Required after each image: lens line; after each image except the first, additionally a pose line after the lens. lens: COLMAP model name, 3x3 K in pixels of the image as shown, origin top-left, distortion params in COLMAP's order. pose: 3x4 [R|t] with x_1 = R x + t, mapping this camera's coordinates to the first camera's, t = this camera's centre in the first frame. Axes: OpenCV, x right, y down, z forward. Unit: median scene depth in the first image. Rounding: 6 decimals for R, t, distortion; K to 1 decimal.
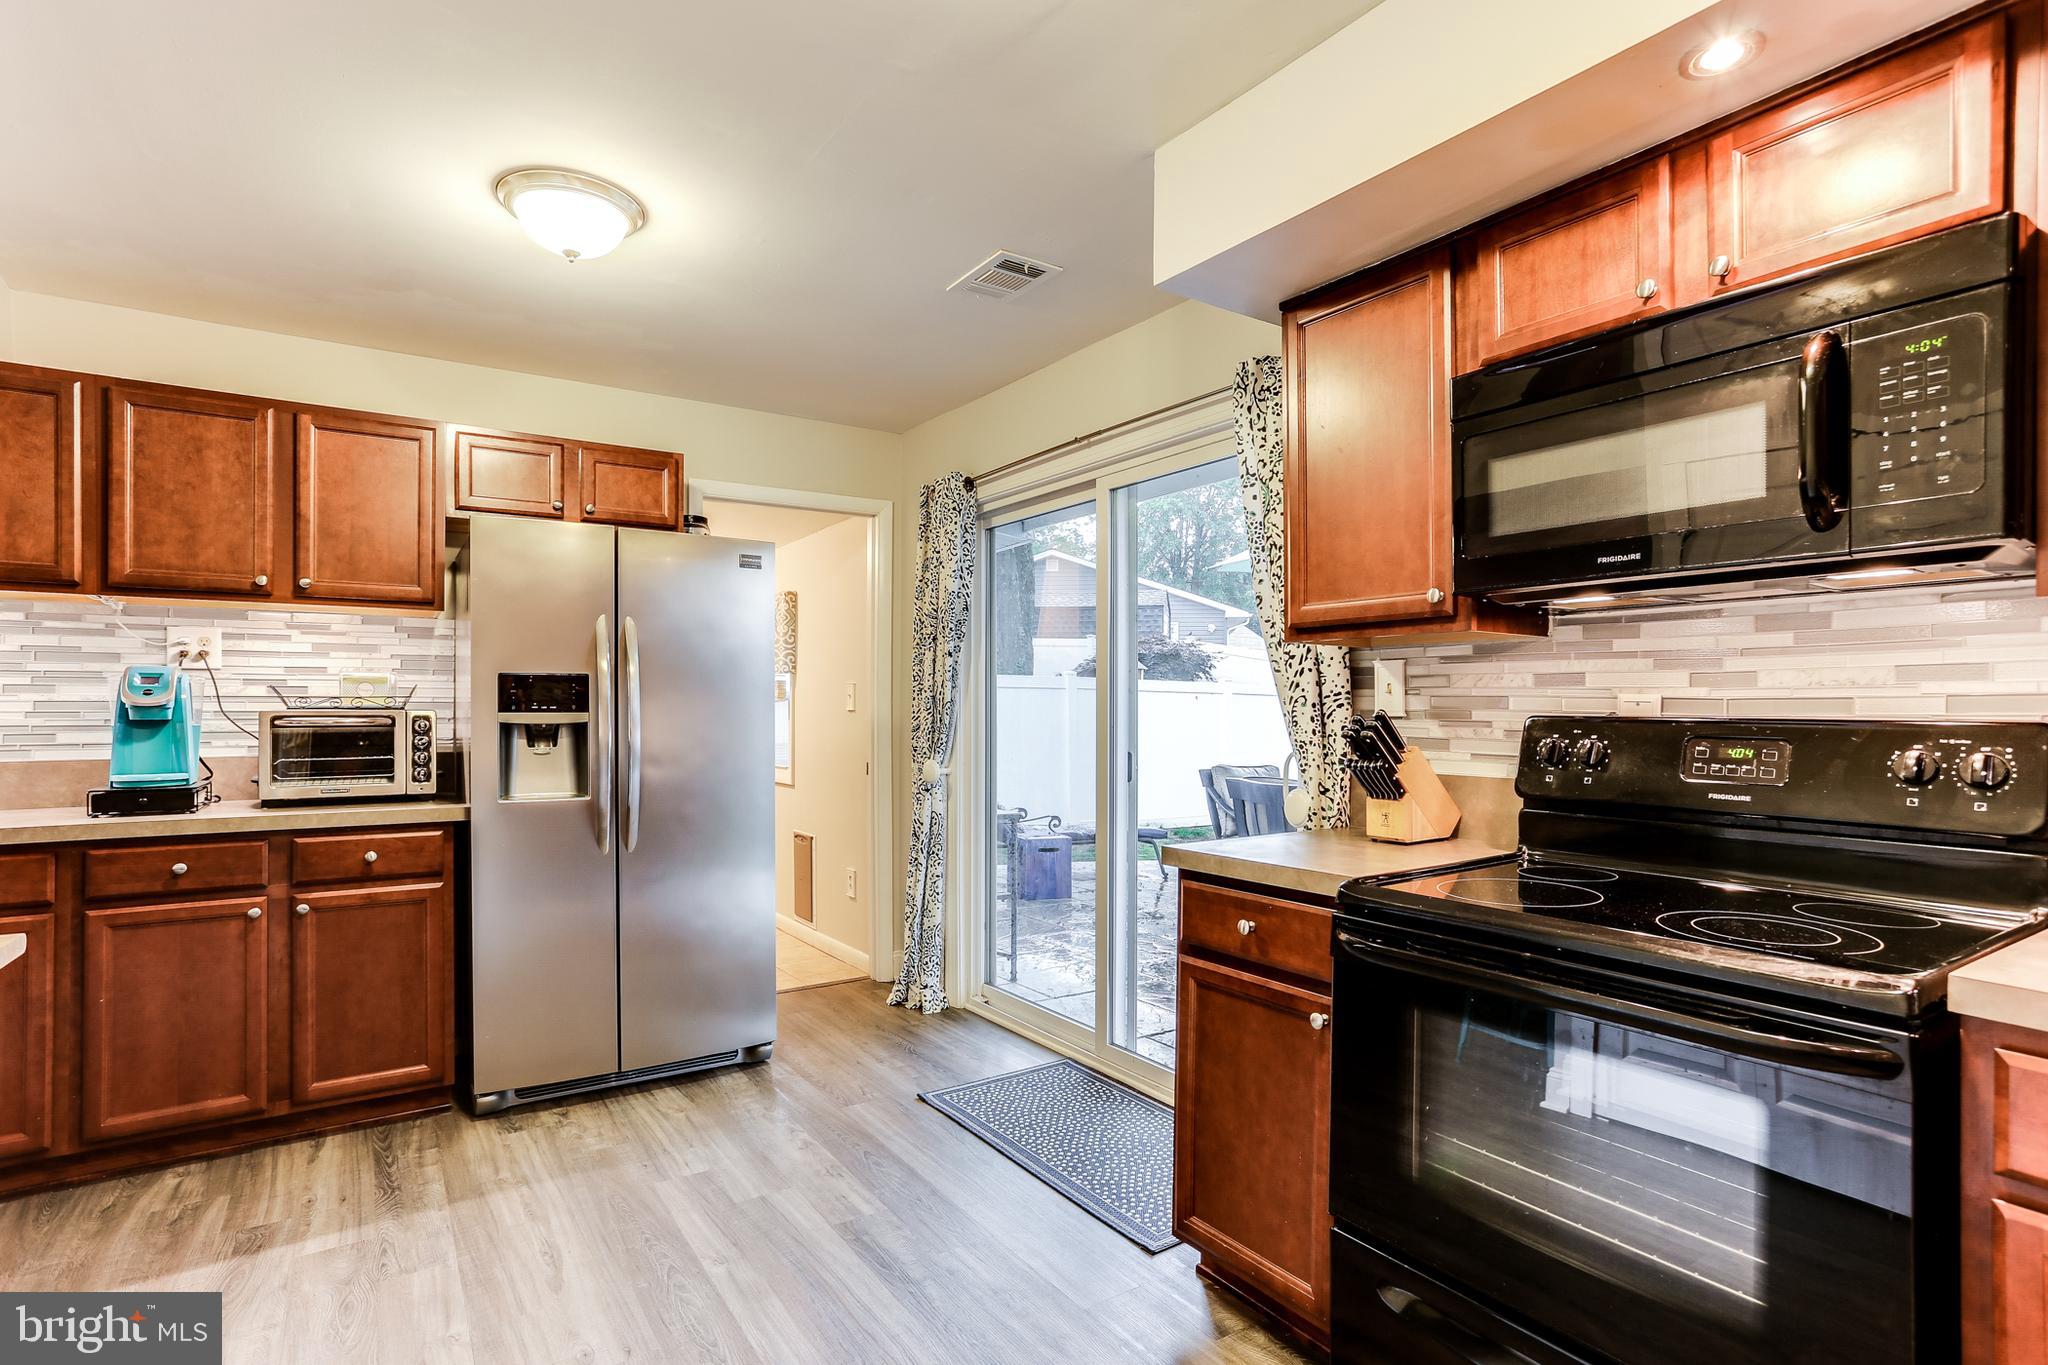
lens RADIAL K [[995.1, 0, 1028.4], [0, 995.1, 670.9], [0, 0, 1]] dist [-0.047213, 0.031720]
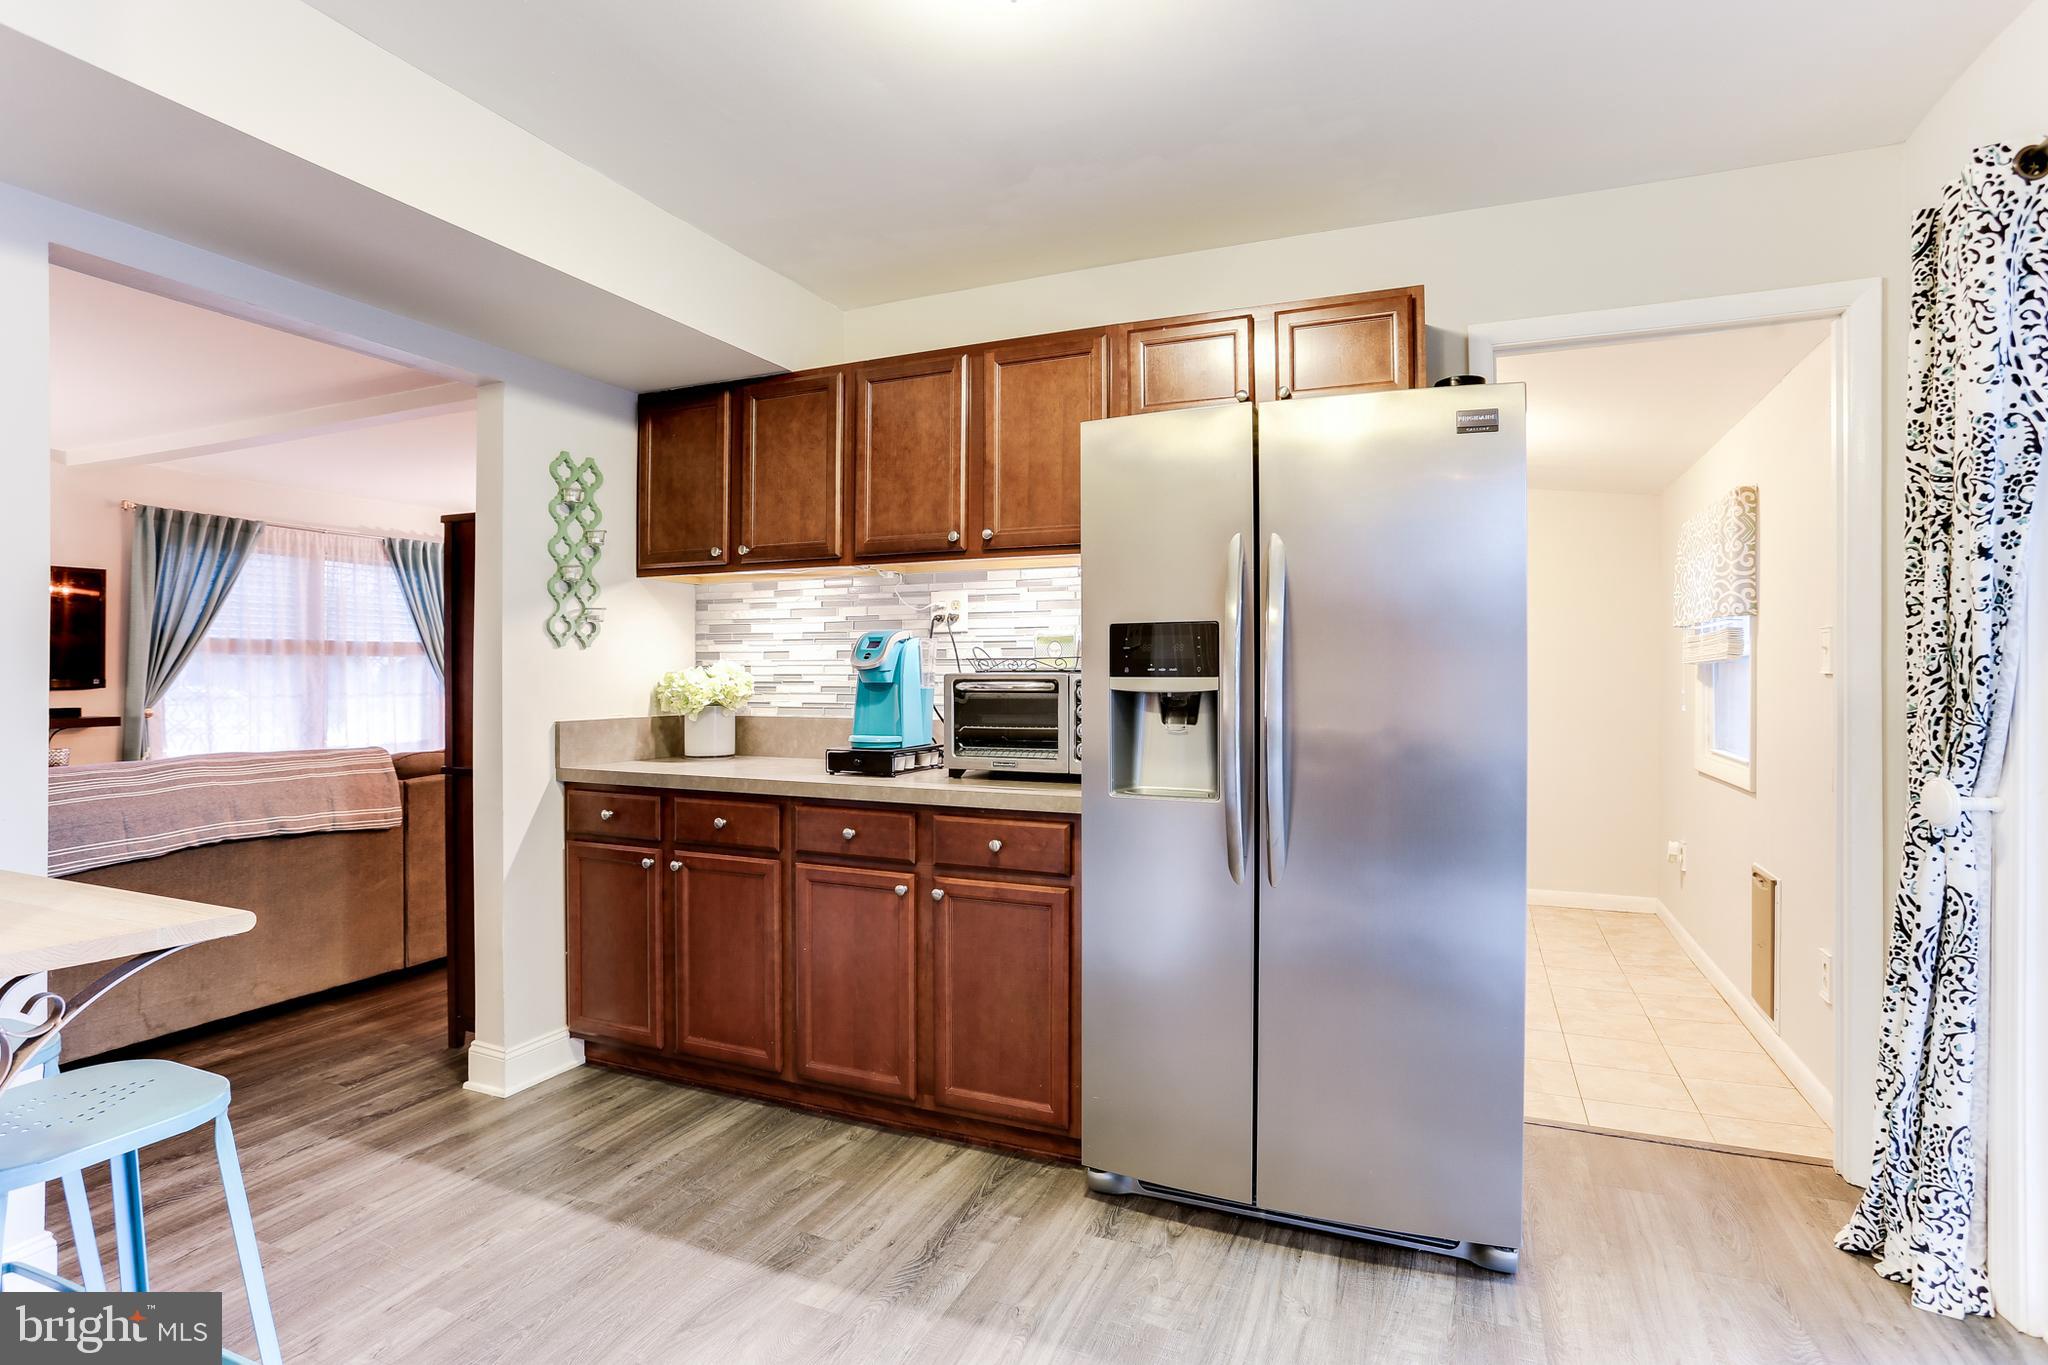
lens RADIAL K [[1029.8, 0, 1024.7], [0, 1029.8, 663.8], [0, 0, 1]] dist [-0.066185, 0.030500]
pose [[0.542907, -0.004855, -0.839779, 0.090794], [0.032924, 0.999338, 0.015508, 0.017708], [0.839147, -0.036068, 0.542707, 0.523324]]
